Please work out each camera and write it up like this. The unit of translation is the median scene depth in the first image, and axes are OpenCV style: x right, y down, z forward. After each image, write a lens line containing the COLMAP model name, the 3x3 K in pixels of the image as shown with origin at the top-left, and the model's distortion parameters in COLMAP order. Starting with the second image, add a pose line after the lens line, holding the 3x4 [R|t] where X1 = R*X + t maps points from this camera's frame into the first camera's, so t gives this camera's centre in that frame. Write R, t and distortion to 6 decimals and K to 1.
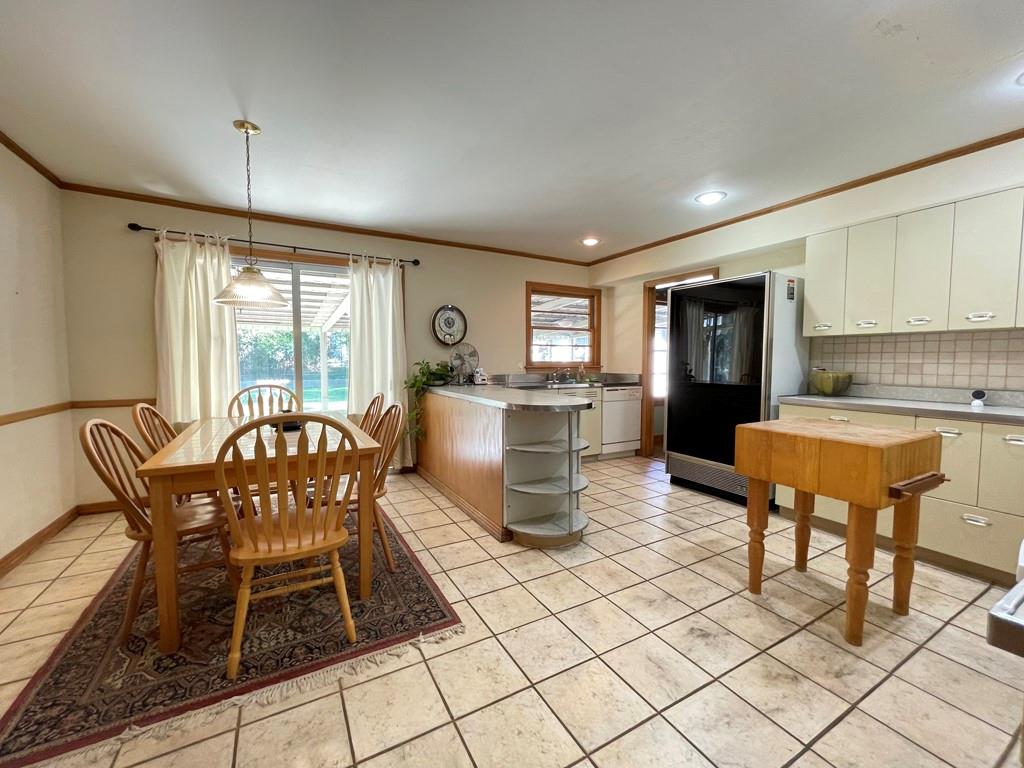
lens RADIAL K [[414.4, 0, 512.1], [0, 414.4, 384.6], [0, 0, 1]] dist [-0.007326, 0.000031]
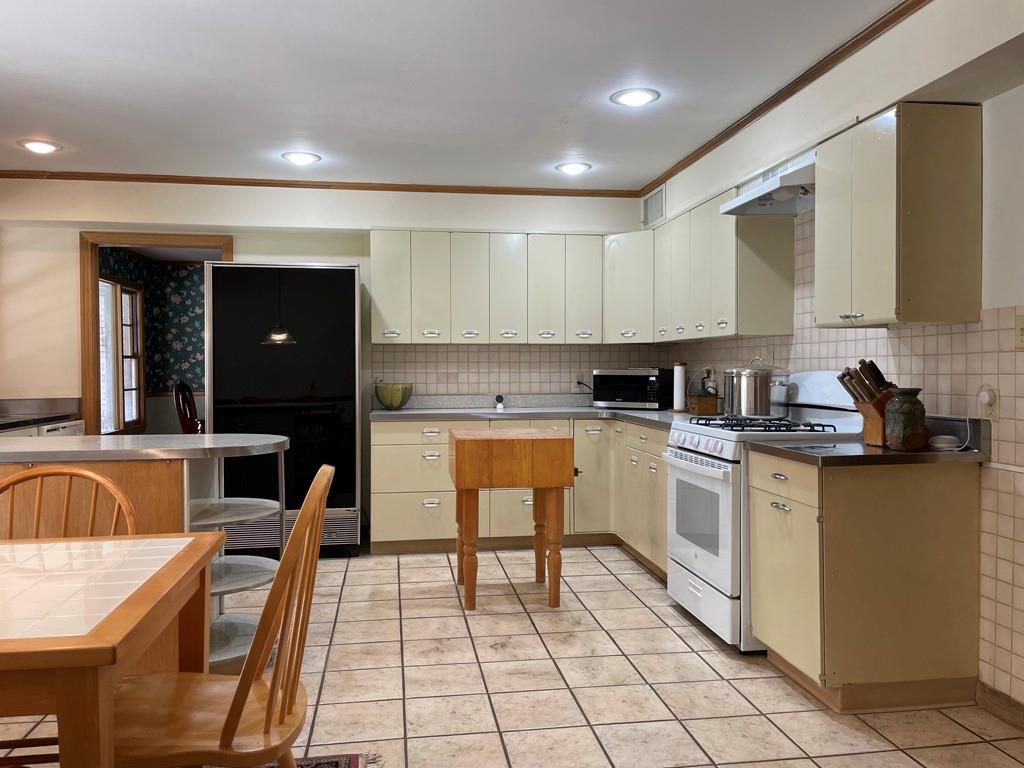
lens RADIAL K [[775.3, 0, 510.8], [0, 775.3, 381.6], [0, 0, 1]] dist [0.043801, -0.014792]
pose [[0.352370, -0.021735, 0.935608, -0.858048], [0.062507, 0.998044, -0.000356, -0.020793], [-0.933771, 0.058607, 0.353040, 0.183486]]
